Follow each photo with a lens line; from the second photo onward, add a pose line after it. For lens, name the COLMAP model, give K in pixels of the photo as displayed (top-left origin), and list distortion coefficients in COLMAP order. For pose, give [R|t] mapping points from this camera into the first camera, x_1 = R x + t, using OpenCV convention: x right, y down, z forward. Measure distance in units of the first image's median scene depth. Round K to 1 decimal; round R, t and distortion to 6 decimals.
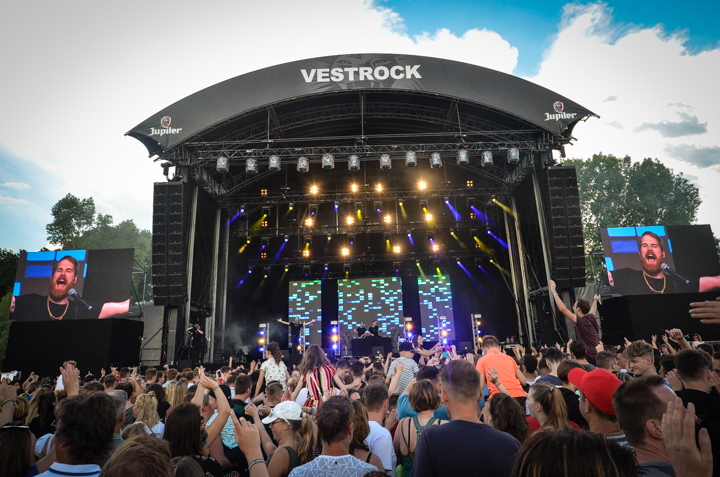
lens RADIAL K [[504.9, 0, 389.1], [0, 504.9, 193.9], [0, 0, 1]] dist [-0.027779, 0.000845]
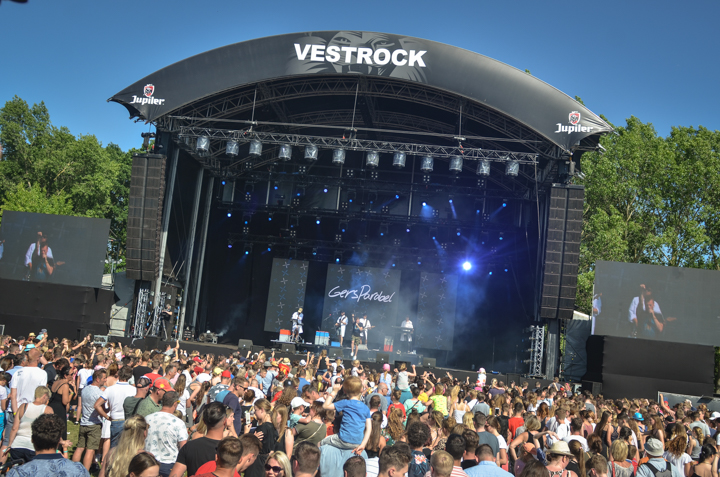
lens RADIAL K [[794.7, 0, 363.2], [0, 794.7, 244.6], [0, 0, 1]] dist [-0.033134, 0.000000]
pose [[0.984752, 0.123770, -0.122251, 0.165353], [-0.100869, 0.978771, 0.178415, -0.161387], [0.141738, -0.163363, 0.976331, -0.431192]]
